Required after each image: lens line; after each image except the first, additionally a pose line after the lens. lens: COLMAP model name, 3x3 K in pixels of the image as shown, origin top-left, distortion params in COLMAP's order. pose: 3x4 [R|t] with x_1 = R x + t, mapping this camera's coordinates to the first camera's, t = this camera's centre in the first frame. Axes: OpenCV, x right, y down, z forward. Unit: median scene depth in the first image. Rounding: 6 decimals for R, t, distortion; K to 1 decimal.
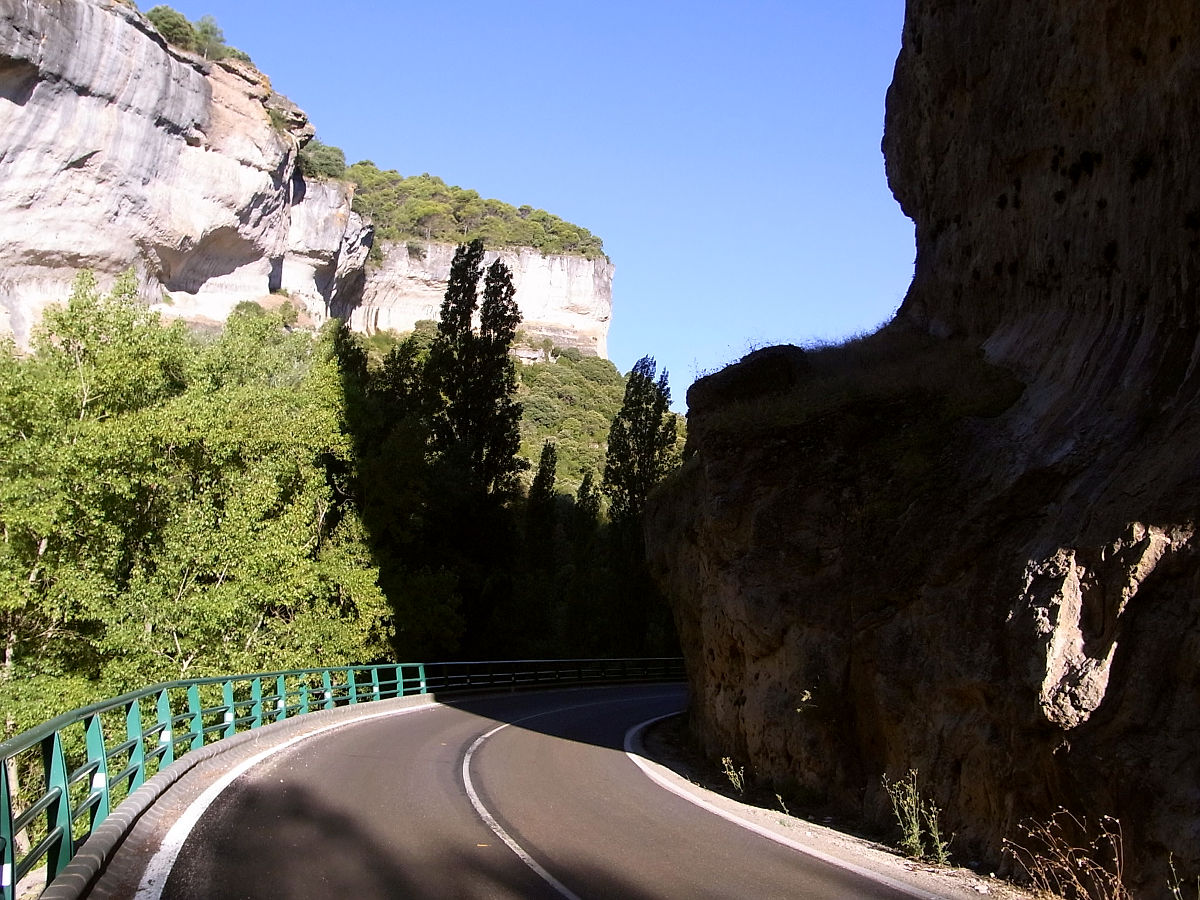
lens RADIAL K [[1090.2, 0, 601.9], [0, 1090.2, 492.5], [0, 0, 1]] dist [-0.137263, 0.099838]
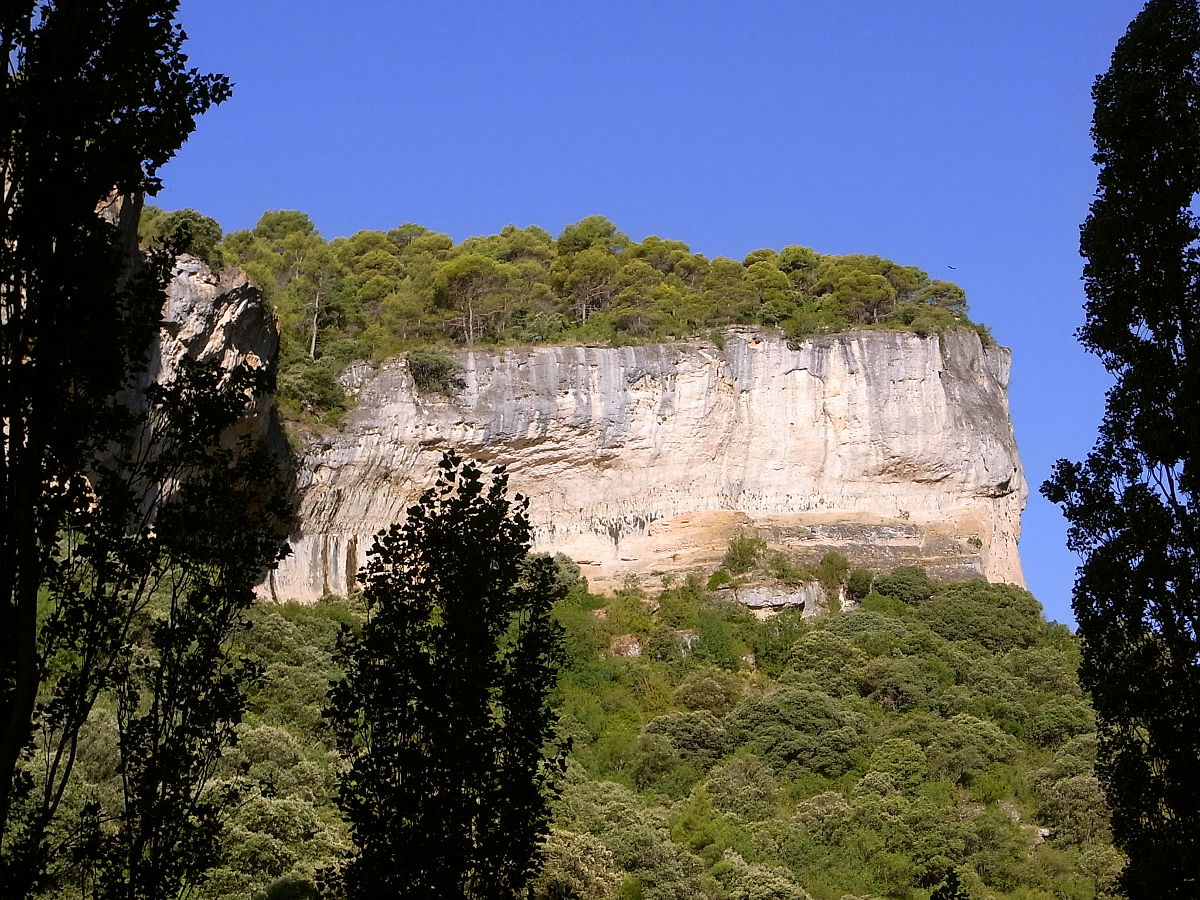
lens RADIAL K [[2516.6, 0, 600.0], [0, 2516.6, 450.0], [0, 0, 1]] dist [0.080657, 0.121610]
pose [[0.964554, -0.177705, -0.195083, 0.091902], [0.125458, 0.959183, -0.253433, 0.056992], [0.232156, 0.219975, 0.947478, 0.365779]]
